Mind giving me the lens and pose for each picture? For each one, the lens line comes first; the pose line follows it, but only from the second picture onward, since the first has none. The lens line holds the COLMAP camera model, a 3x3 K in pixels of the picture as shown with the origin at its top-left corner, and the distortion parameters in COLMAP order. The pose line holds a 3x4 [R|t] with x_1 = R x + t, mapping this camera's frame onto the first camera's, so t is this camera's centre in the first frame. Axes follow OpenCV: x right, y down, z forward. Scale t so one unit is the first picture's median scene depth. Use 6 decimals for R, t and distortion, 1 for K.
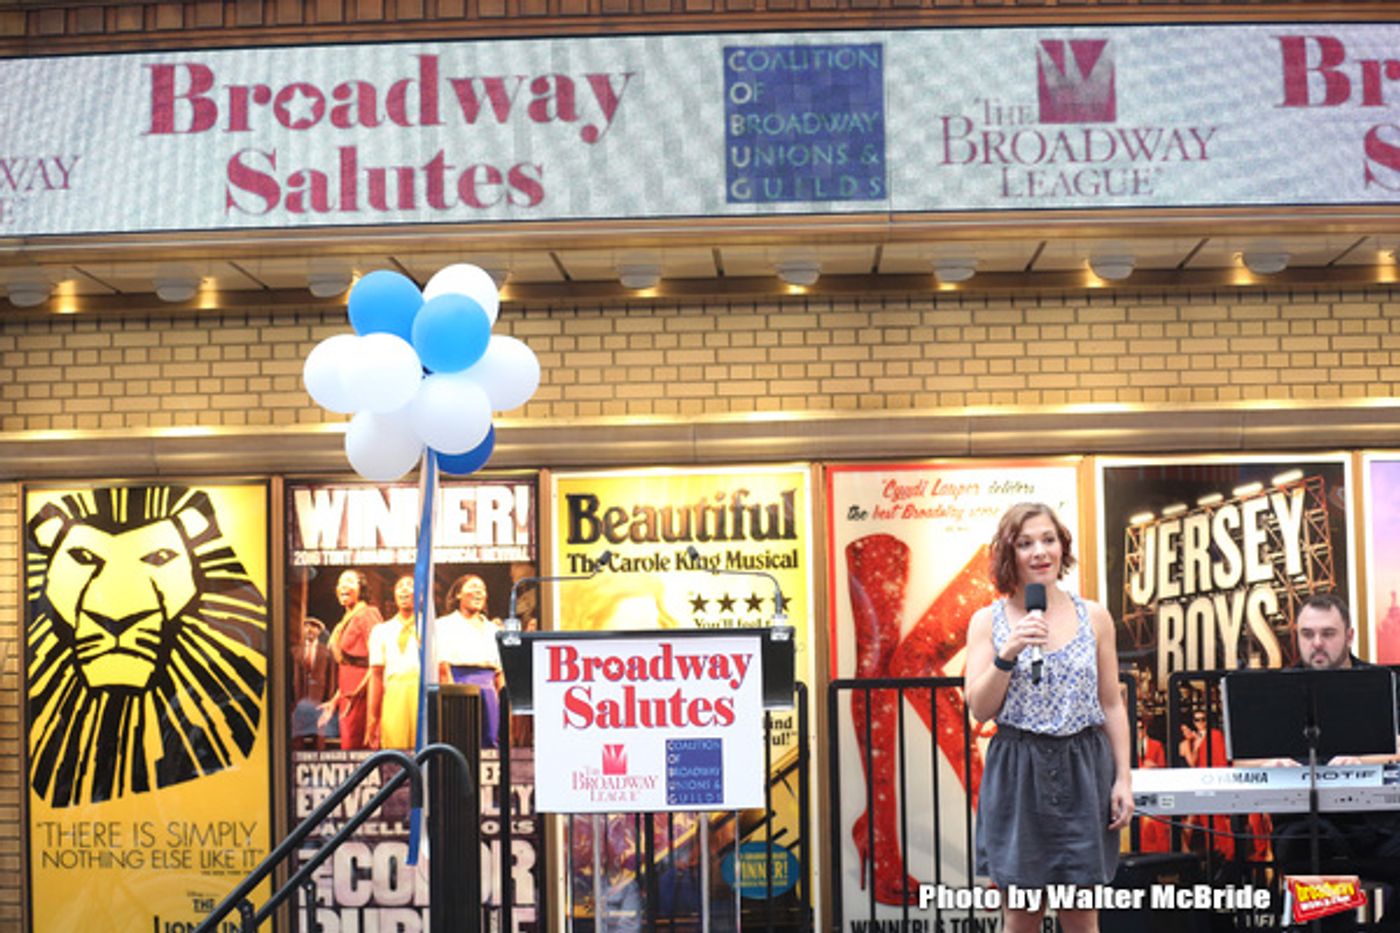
lens RADIAL K [[2854.3, 0, 795.0], [0, 2854.3, 447.4], [0, 0, 1]] dist [-0.214379, 0.000000]
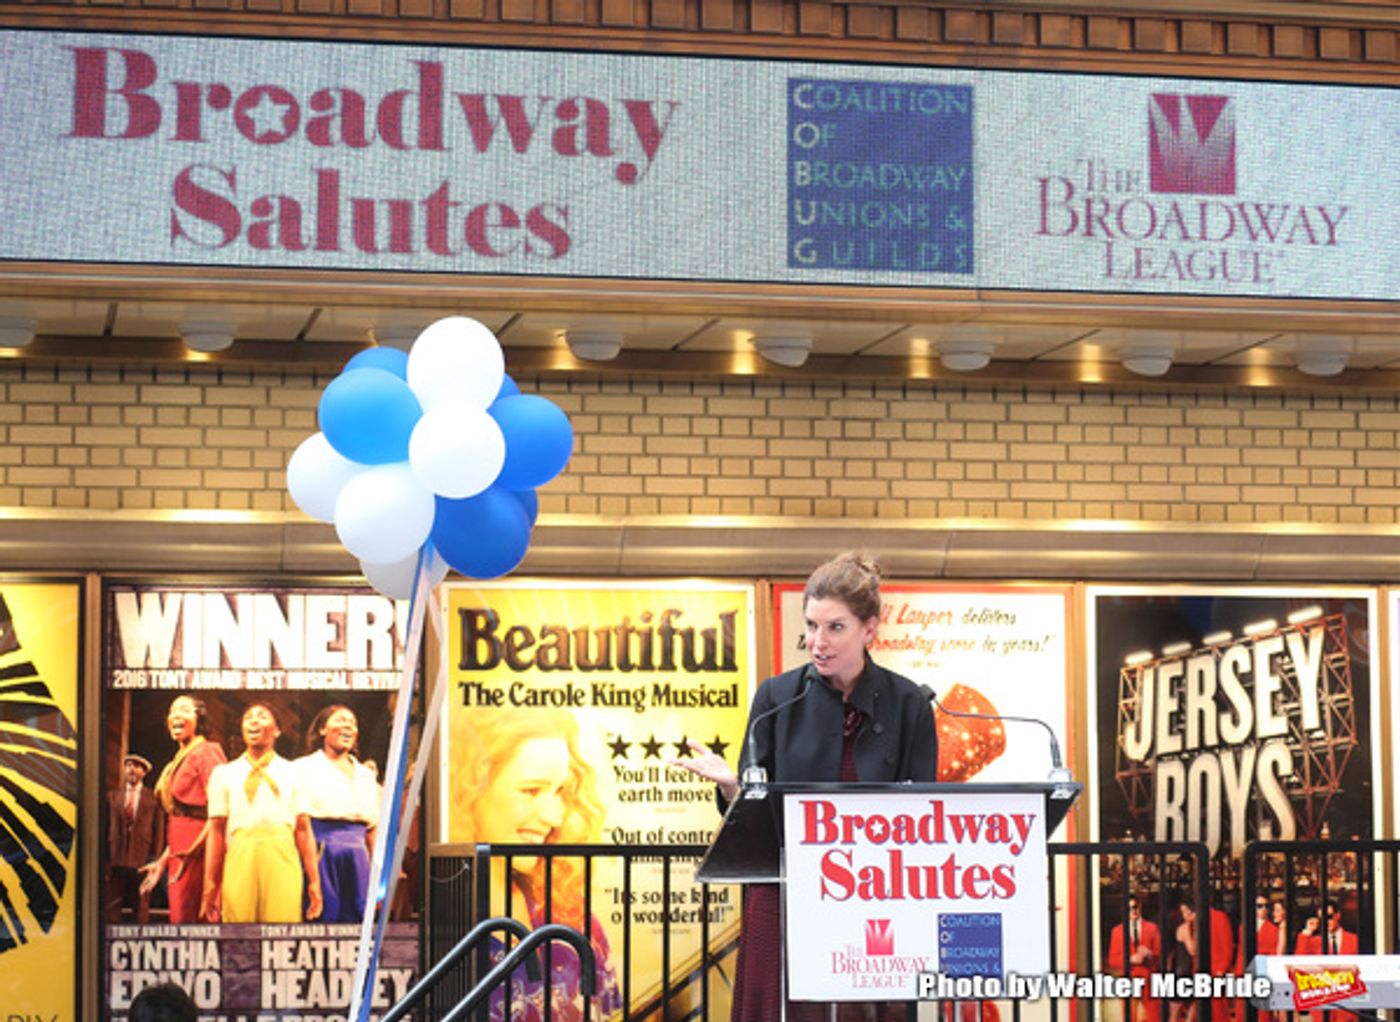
lens RADIAL K [[3613.0, 0, 868.3], [0, 3613.0, 459.7], [0, 0, 1]] dist [-0.080010, 0.000000]
pose [[0.970961, 0.040631, 0.235764, -0.211510], [-0.034727, 0.998972, -0.029139, 0.000163], [-0.236706, 0.020105, 0.971373, -0.021677]]
